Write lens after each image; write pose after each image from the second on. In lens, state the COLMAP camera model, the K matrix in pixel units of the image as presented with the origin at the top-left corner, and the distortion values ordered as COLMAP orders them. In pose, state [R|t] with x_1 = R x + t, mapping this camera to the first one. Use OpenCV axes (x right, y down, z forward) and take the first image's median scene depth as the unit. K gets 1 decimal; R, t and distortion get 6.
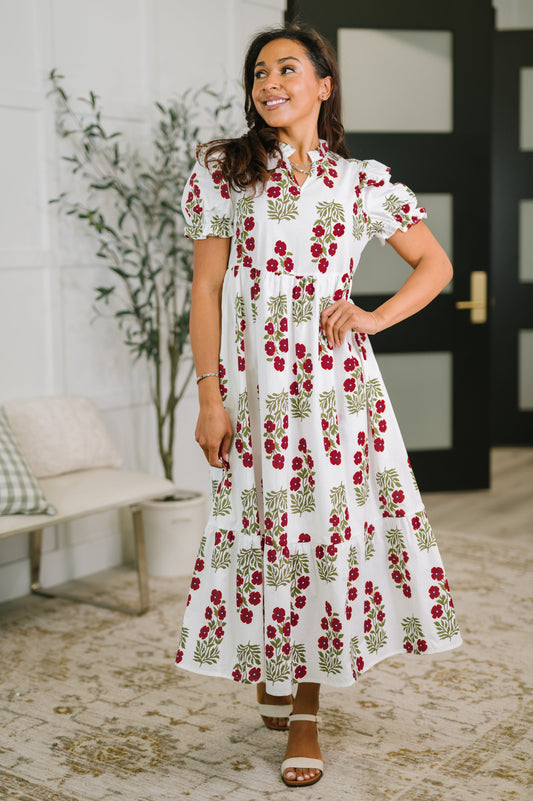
lens RADIAL K [[1563.1, 0, 266.5], [0, 1563.1, 400.5], [0, 0, 1]] dist [-0.024930, 0.014466]
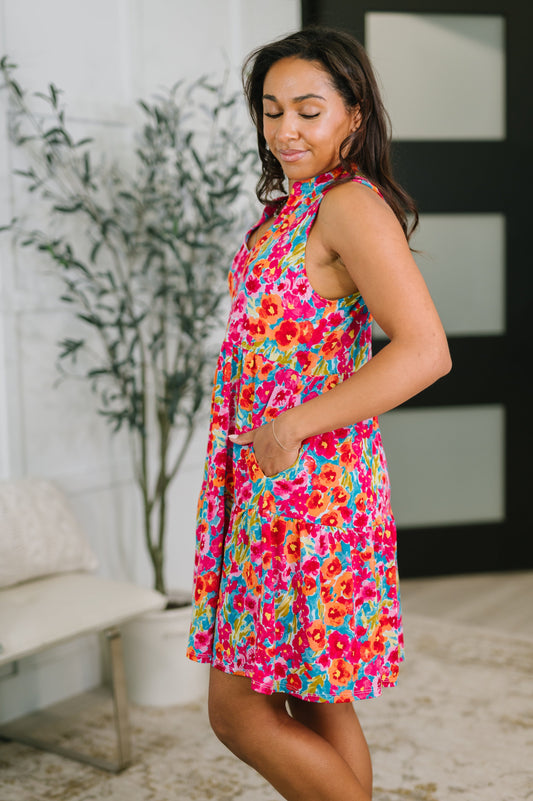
lens RADIAL K [[1325.4, 0, 266.5], [0, 1325.4, 400.5], [0, 0, 1]] dist [0.009303, -0.023797]
pose [[0.999976, -0.005699, -0.003879, -0.005244], [0.005758, 0.999867, 0.015241, -0.051441], [0.003792, -0.015263, 0.999876, 0.341245]]
